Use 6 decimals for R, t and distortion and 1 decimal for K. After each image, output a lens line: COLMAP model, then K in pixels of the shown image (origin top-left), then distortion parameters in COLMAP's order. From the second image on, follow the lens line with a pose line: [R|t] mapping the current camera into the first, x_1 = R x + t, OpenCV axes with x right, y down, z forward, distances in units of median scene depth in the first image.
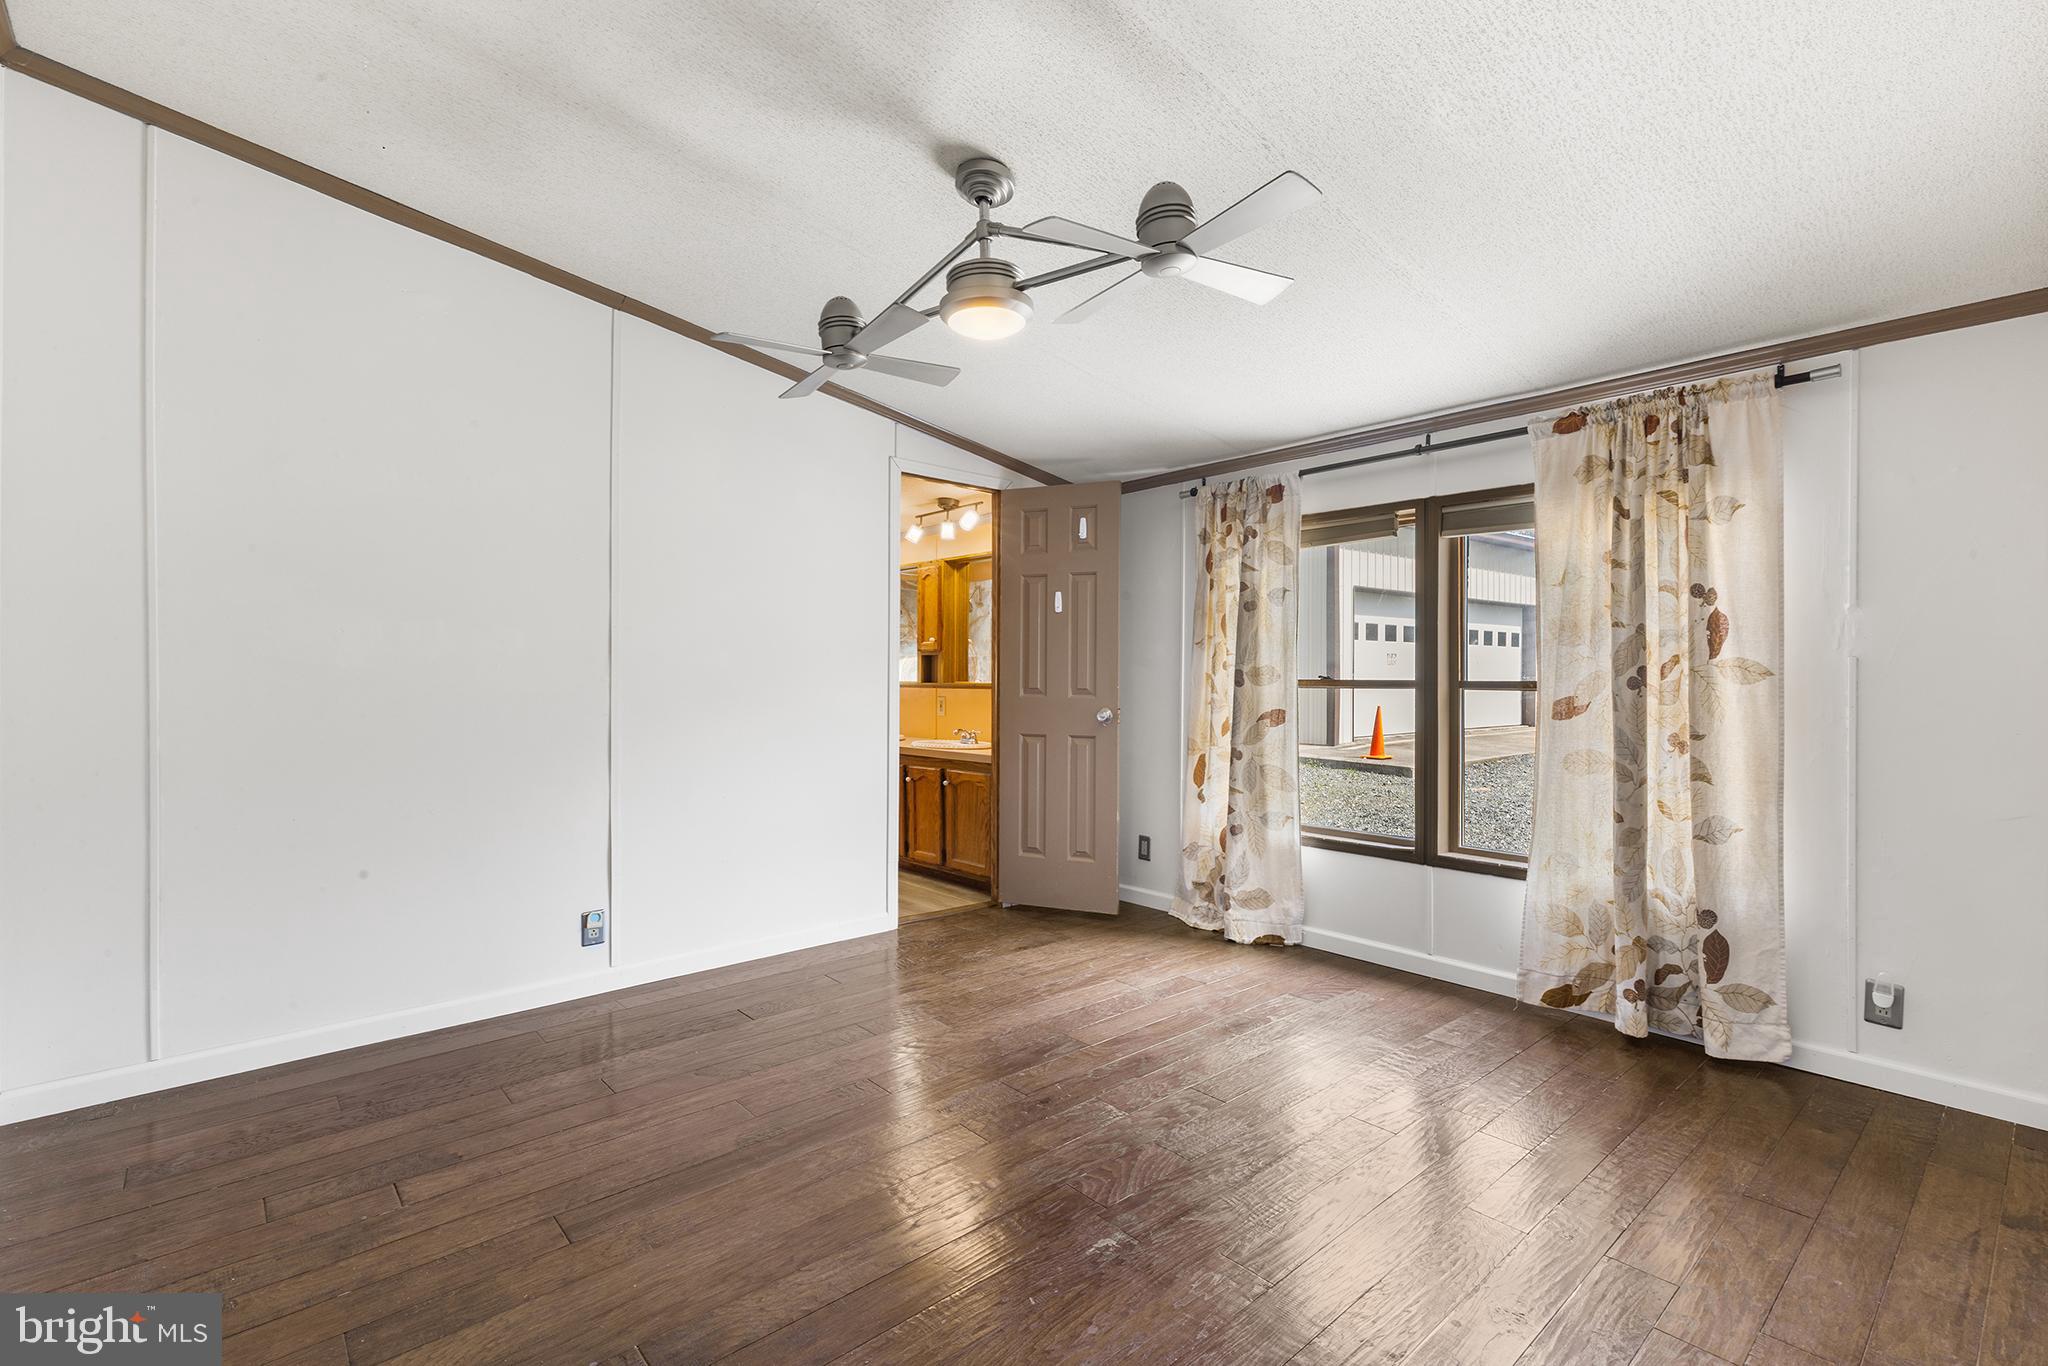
lens RADIAL K [[934.0, 0, 1024.0], [0, 934.0, 683.0], [0, 0, 1]] dist [-0.000705, -0.000226]
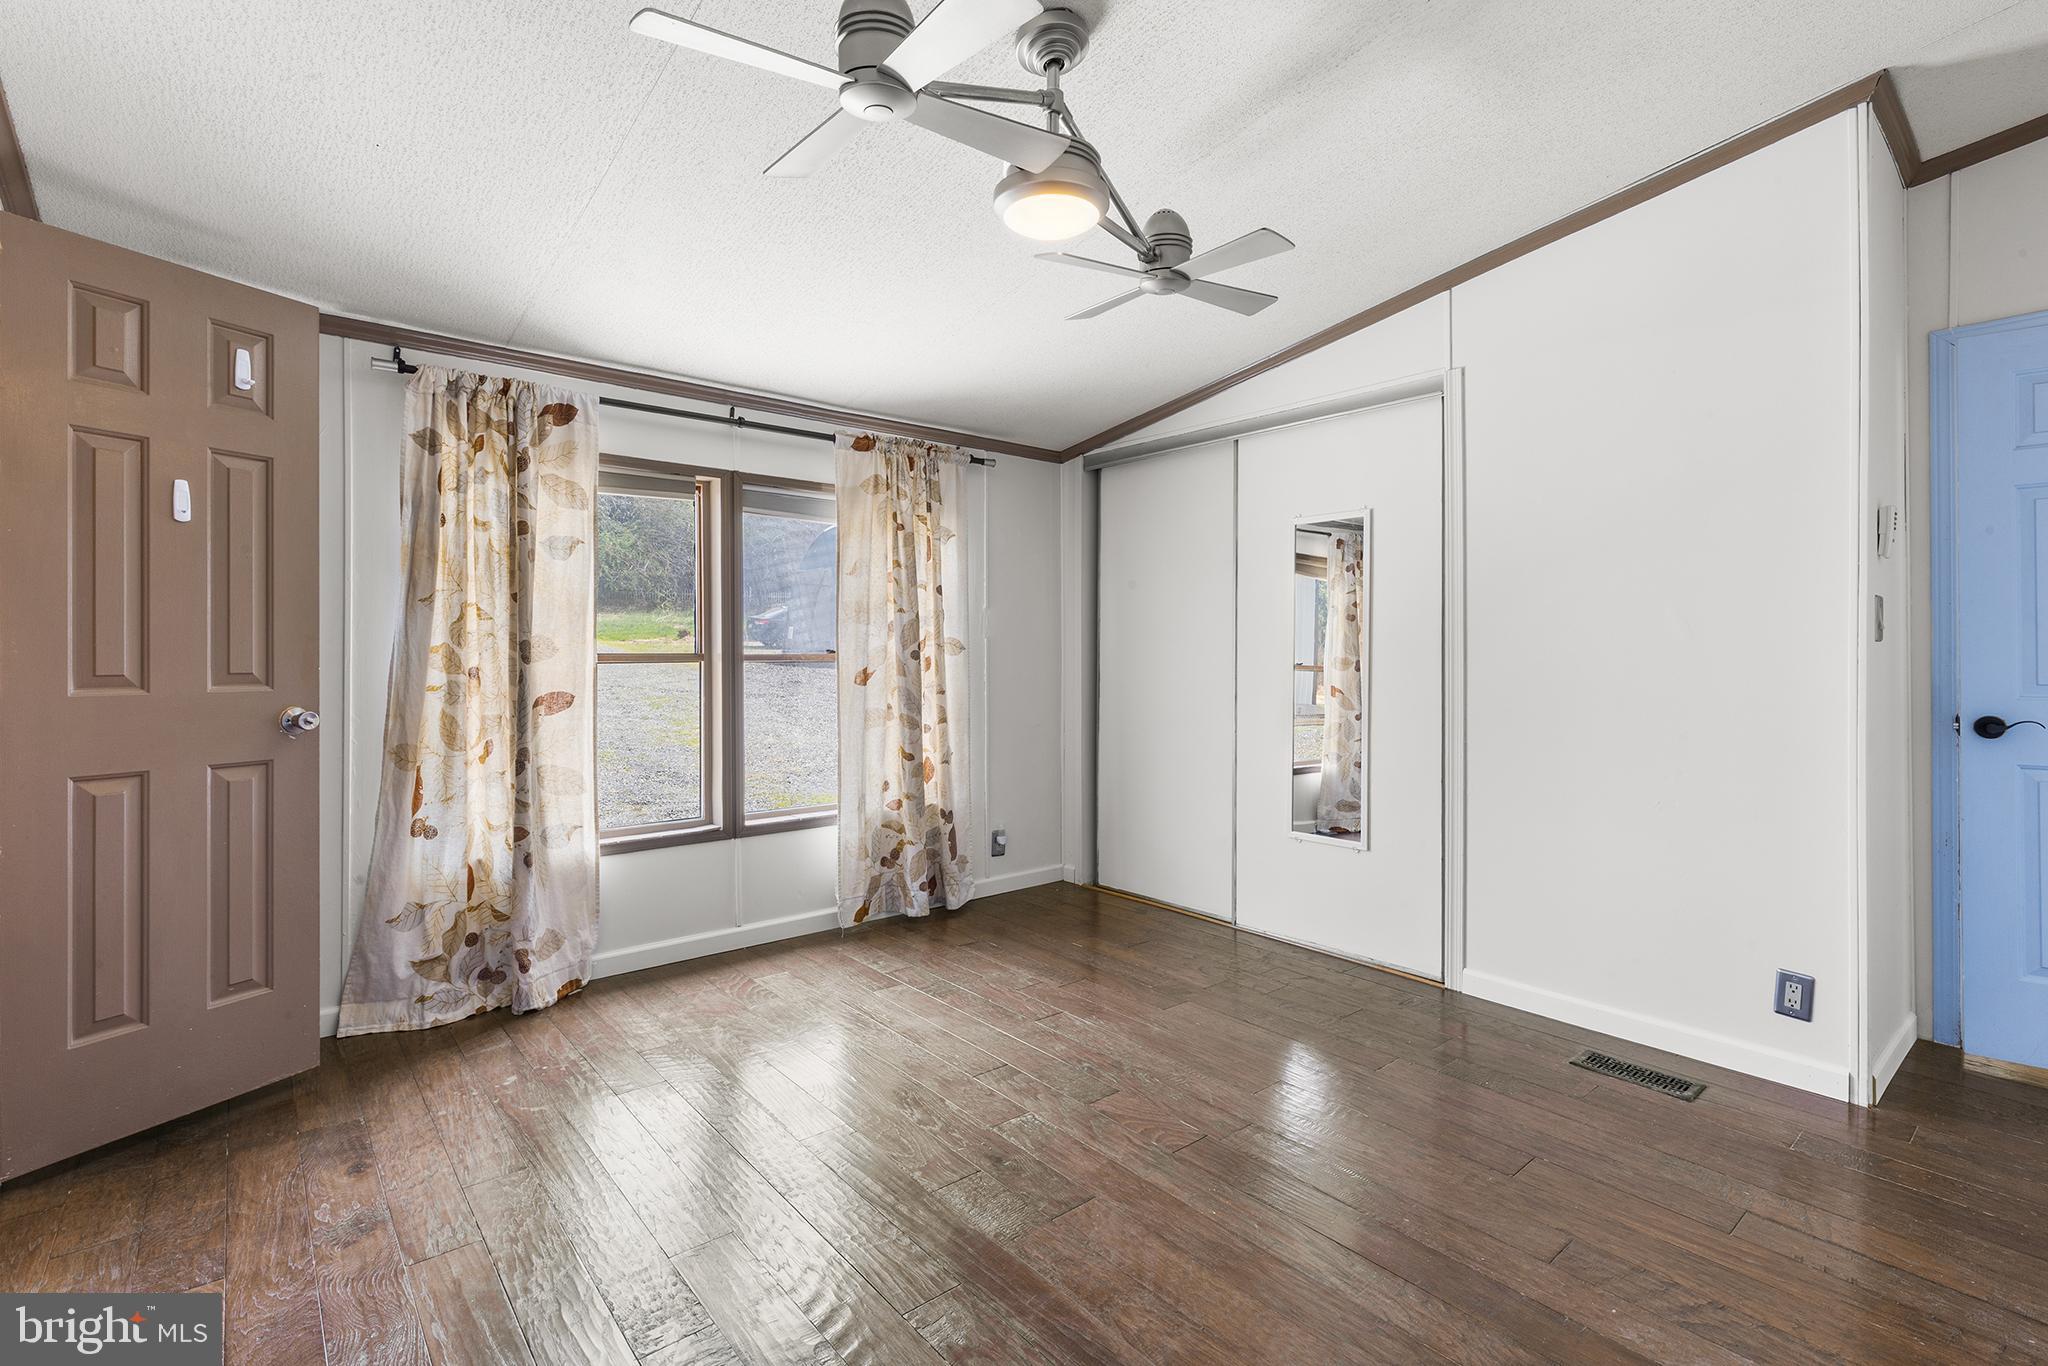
lens RADIAL K [[931.2, 0, 1031.4], [0, 931.2, 666.4], [0, 0, 1]] dist [0.001160, -0.000366]
pose [[0.011206, -0.016944, 0.999794, -0.593452], [0.007314, 0.999831, 0.016863, -0.004336], [-0.999910, 0.007124, 0.011328, 0.709009]]
